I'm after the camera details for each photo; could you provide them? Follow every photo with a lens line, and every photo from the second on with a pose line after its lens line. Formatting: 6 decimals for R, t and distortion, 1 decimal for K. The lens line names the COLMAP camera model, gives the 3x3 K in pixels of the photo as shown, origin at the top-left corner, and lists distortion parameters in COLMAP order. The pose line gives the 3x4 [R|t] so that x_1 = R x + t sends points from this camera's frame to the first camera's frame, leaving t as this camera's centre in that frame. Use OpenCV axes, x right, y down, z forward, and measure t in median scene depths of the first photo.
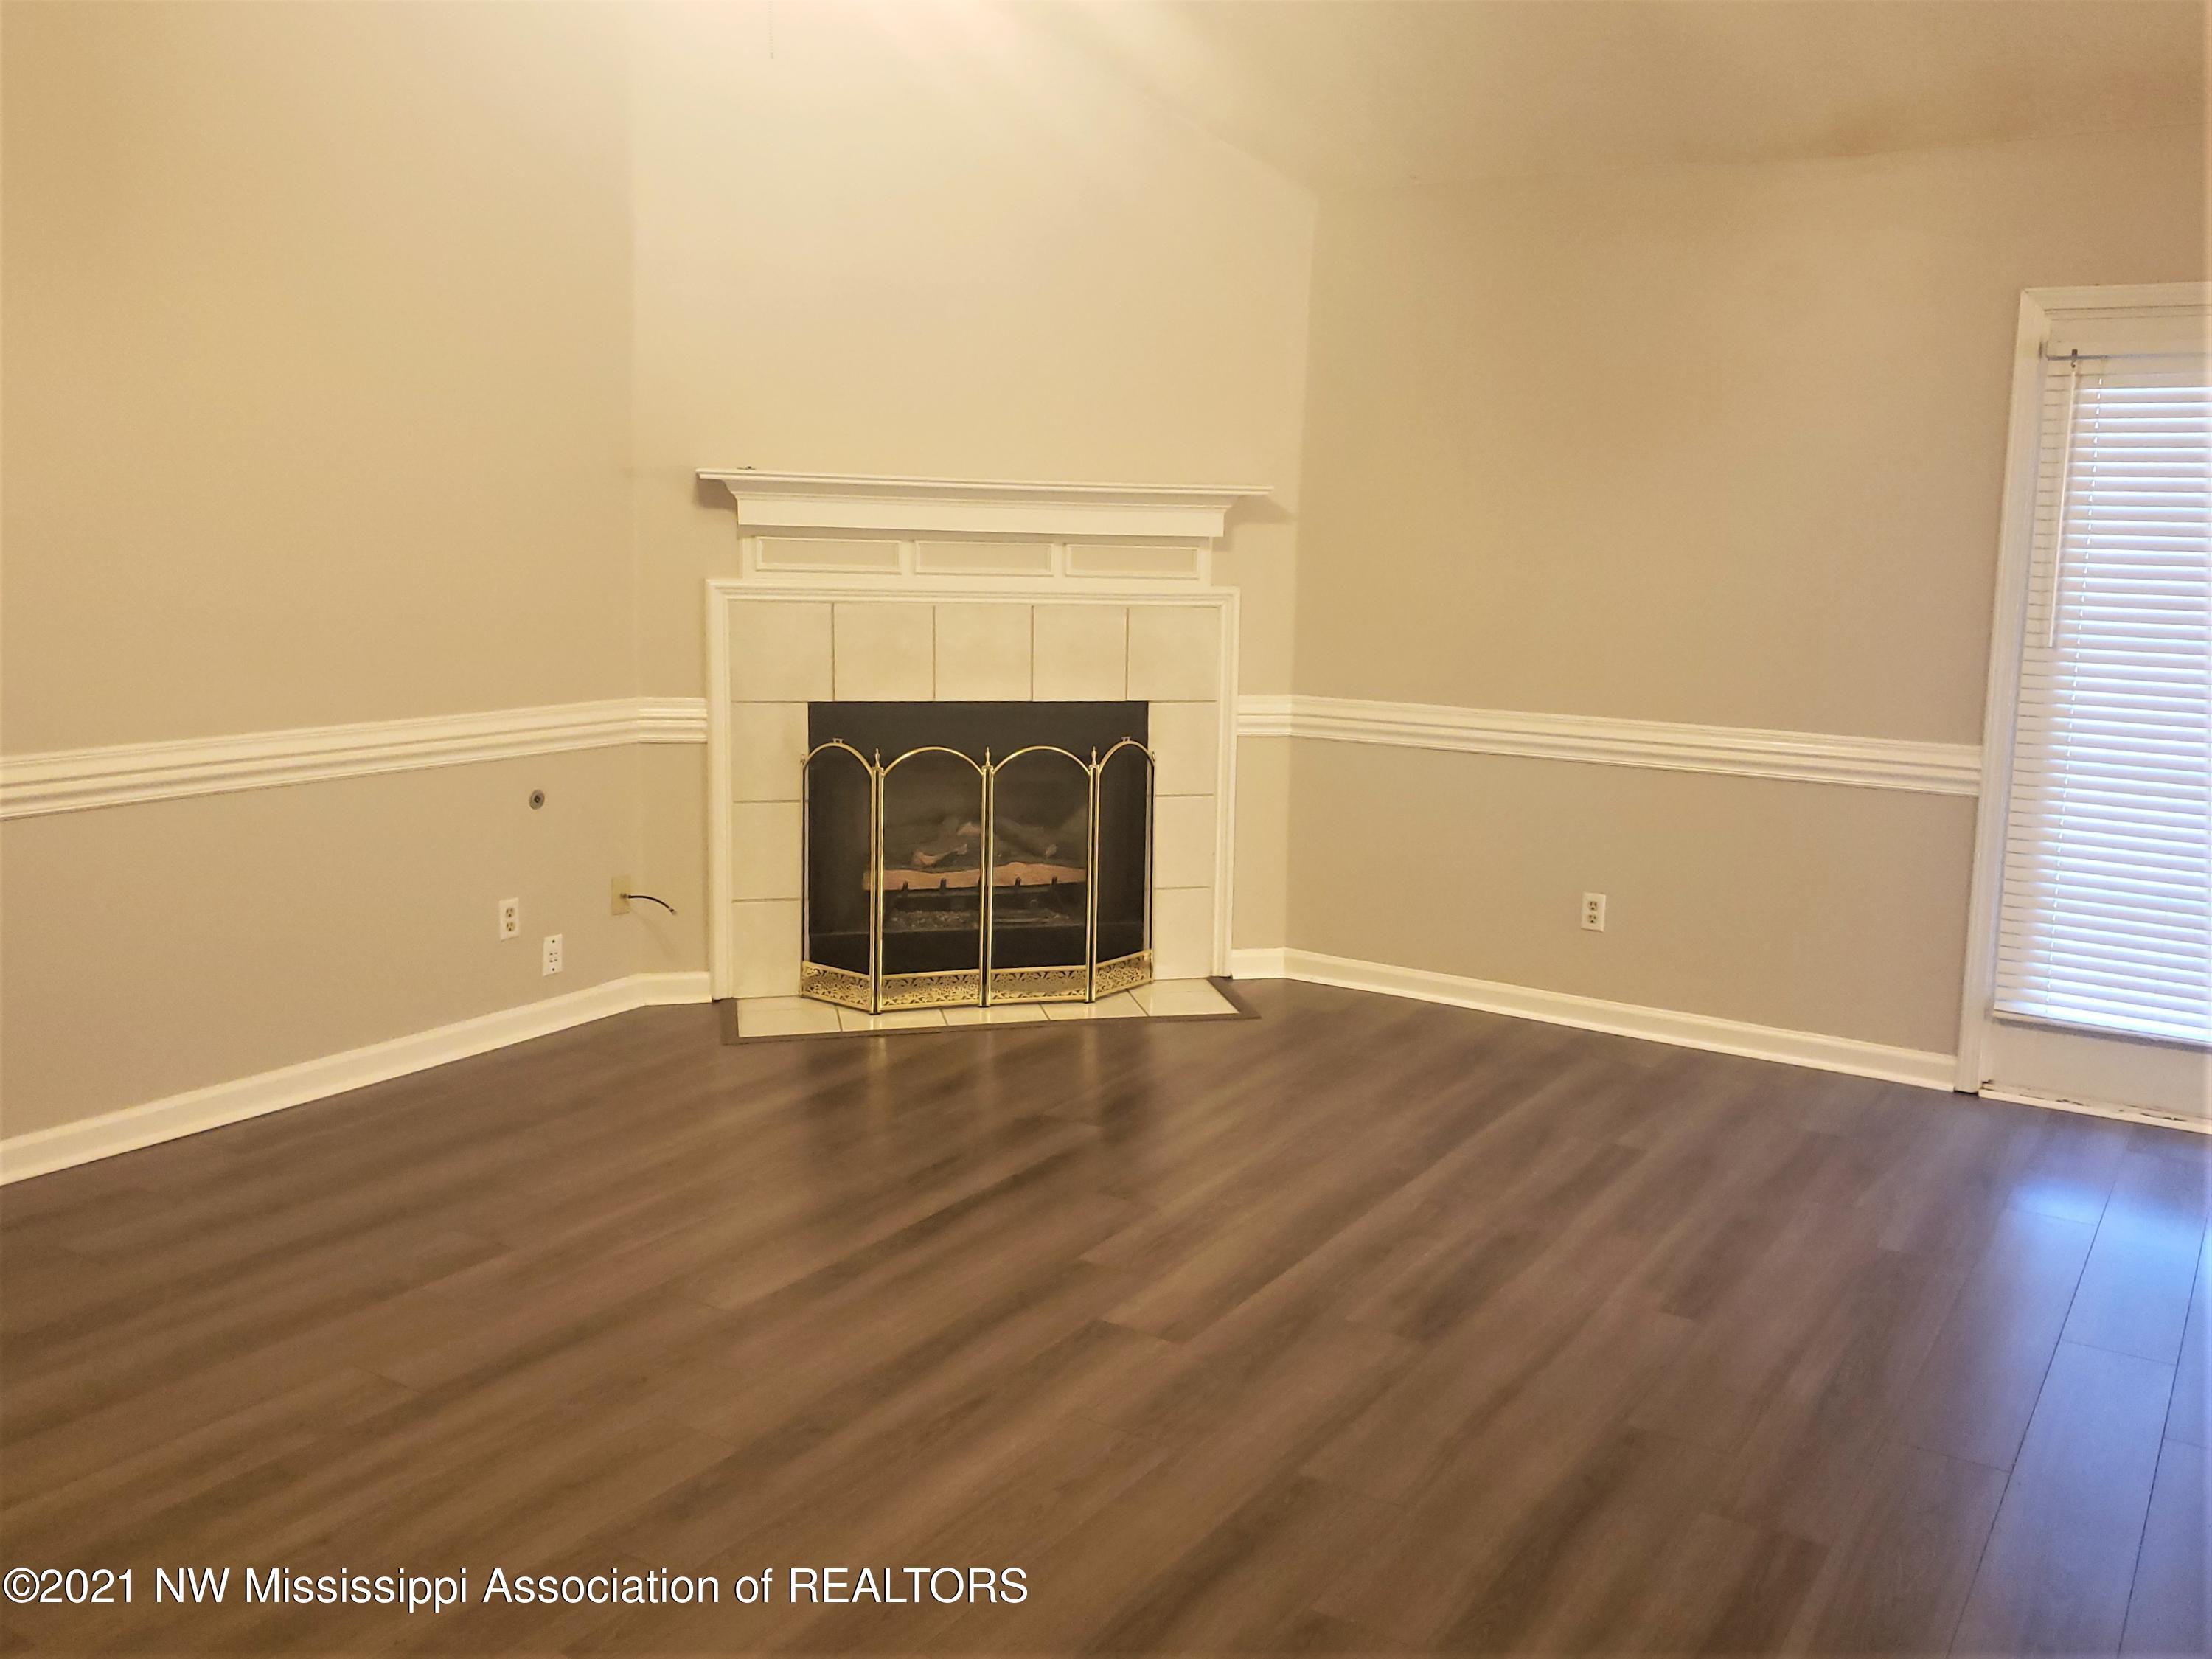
lens RADIAL K [[1890.0, 0, 1119.5], [0, 1890.0, 823.1], [0, 0, 1]] dist [0.071813, -0.032512]
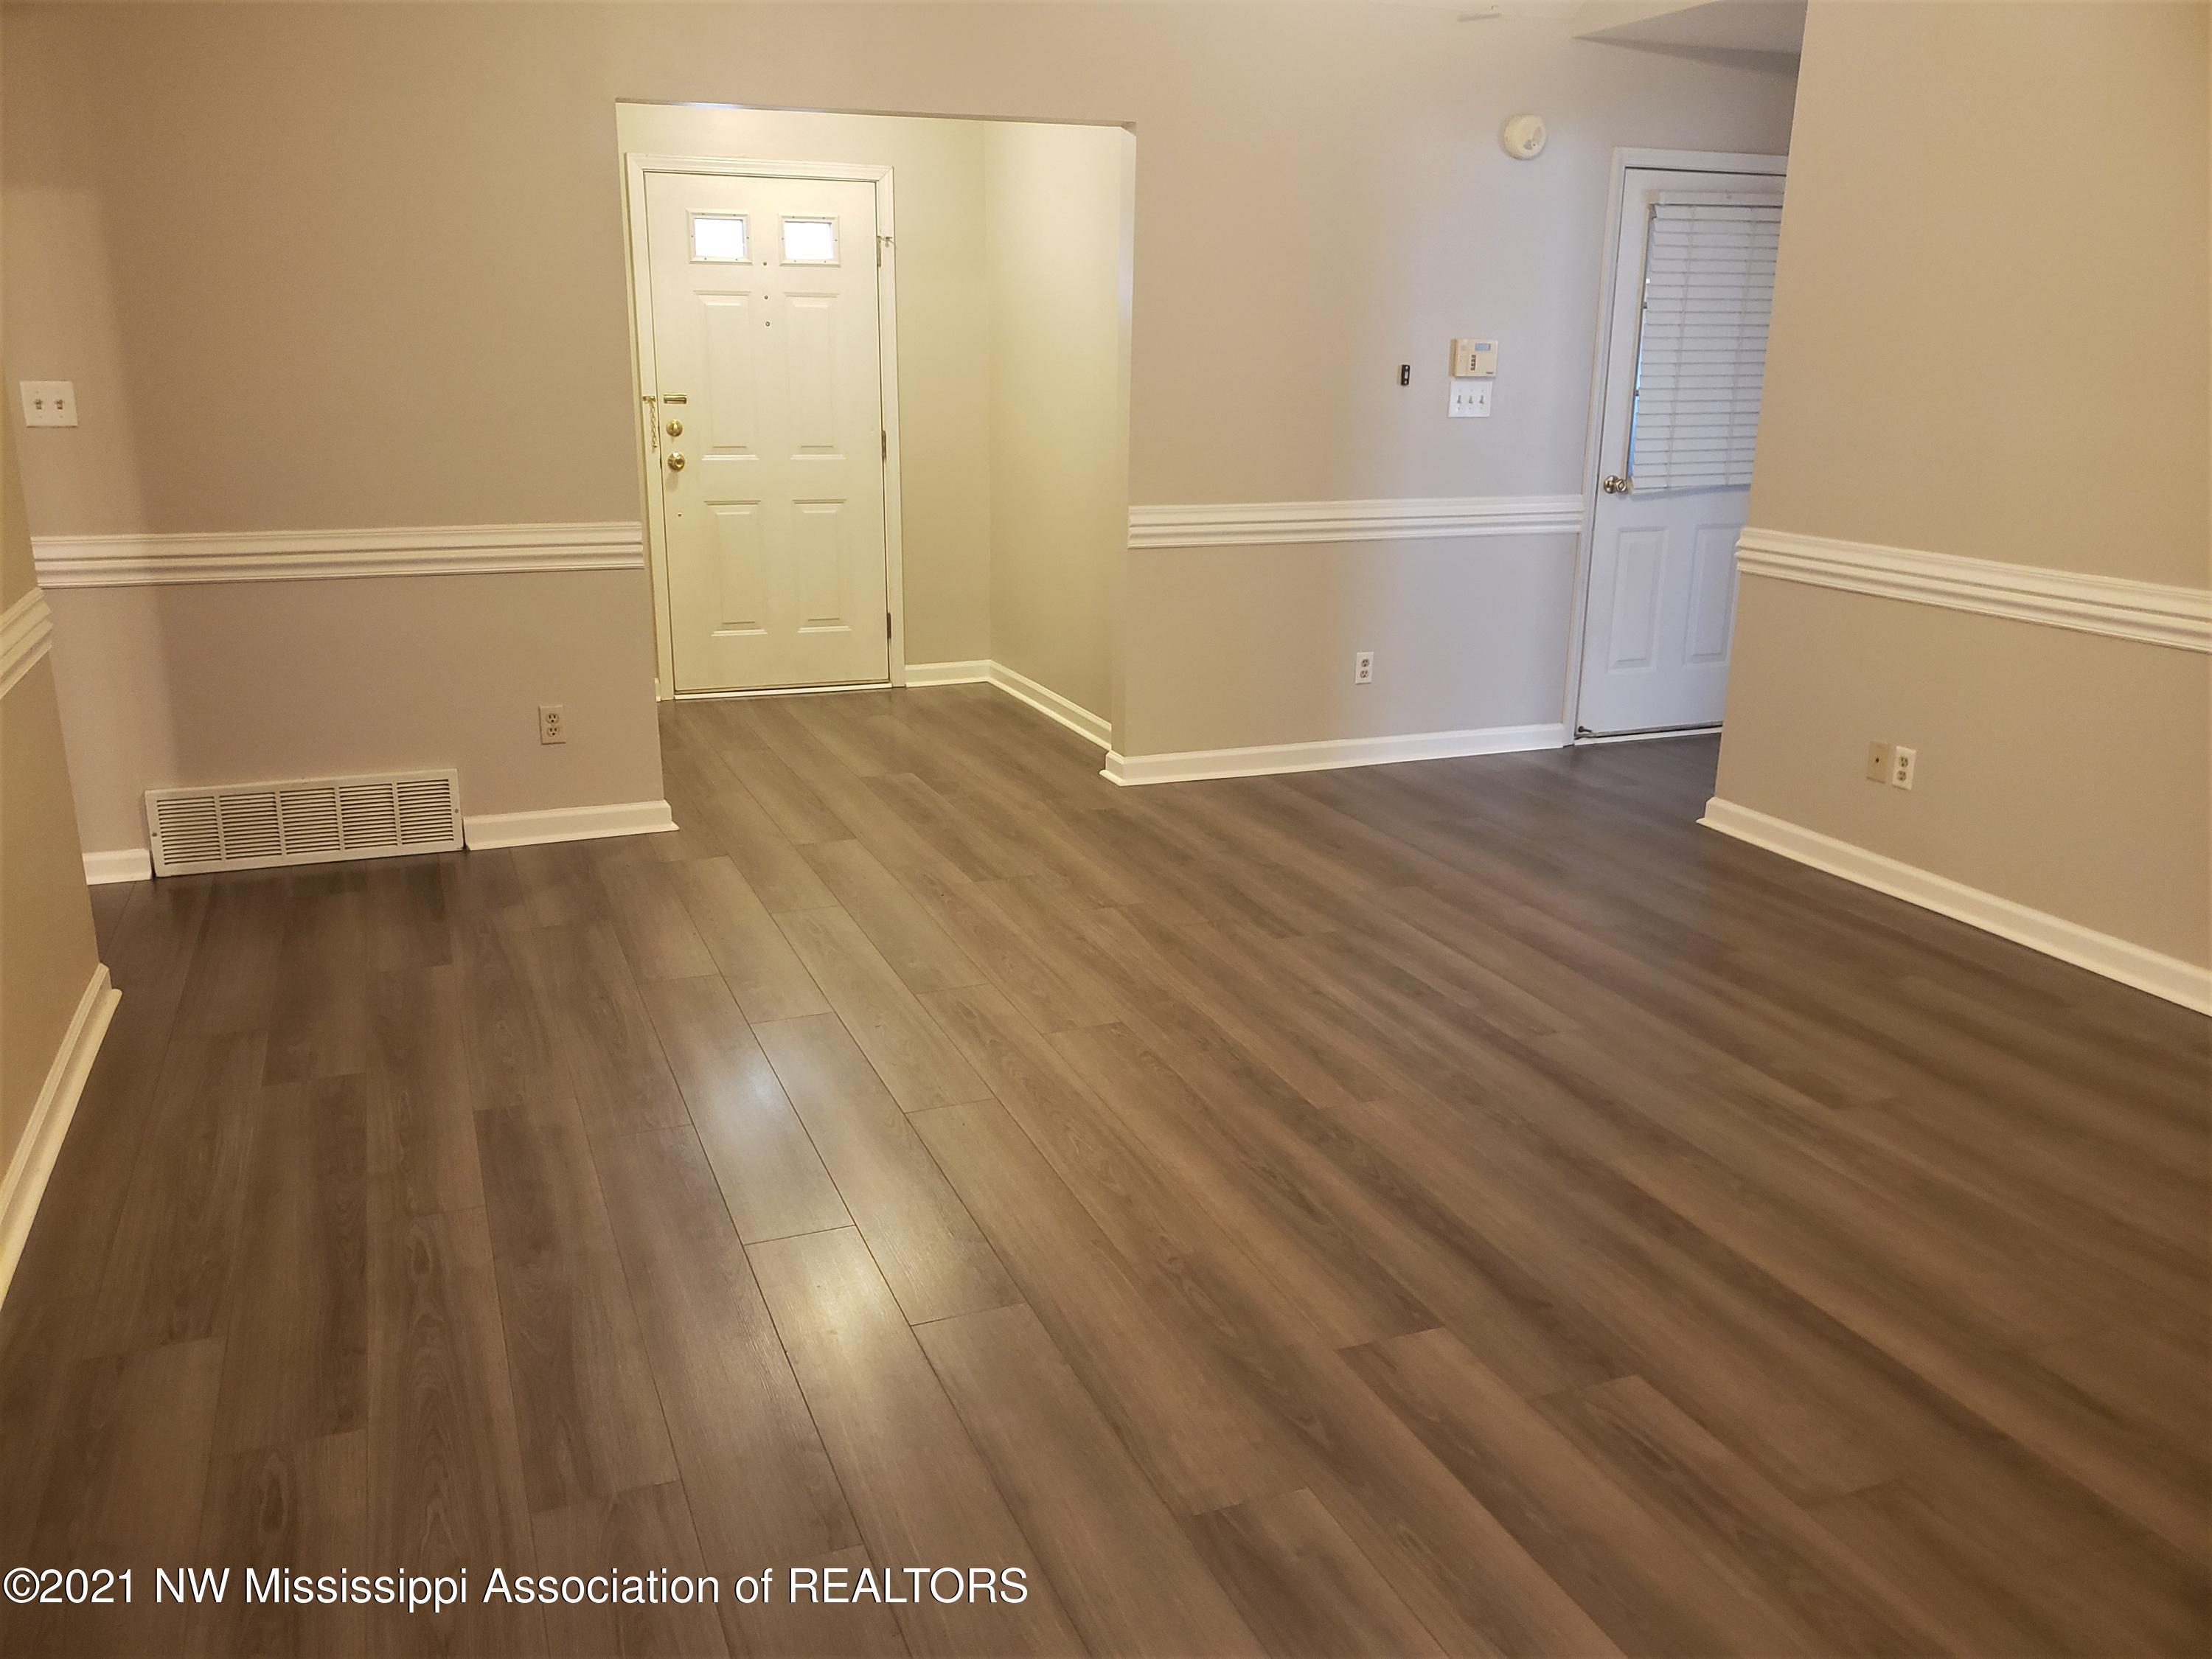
lens RADIAL K [[1744.7, 0, 1110.1], [0, 1744.7, 830.2], [0, 0, 1]] dist [0.075546, -0.038322]
pose [[-0.573597, 0.193393, -0.795981, 0.631694], [-0.159677, 0.926691, 0.340217, -0.168726], [0.803424, 0.322247, -0.500667, 1.202850]]
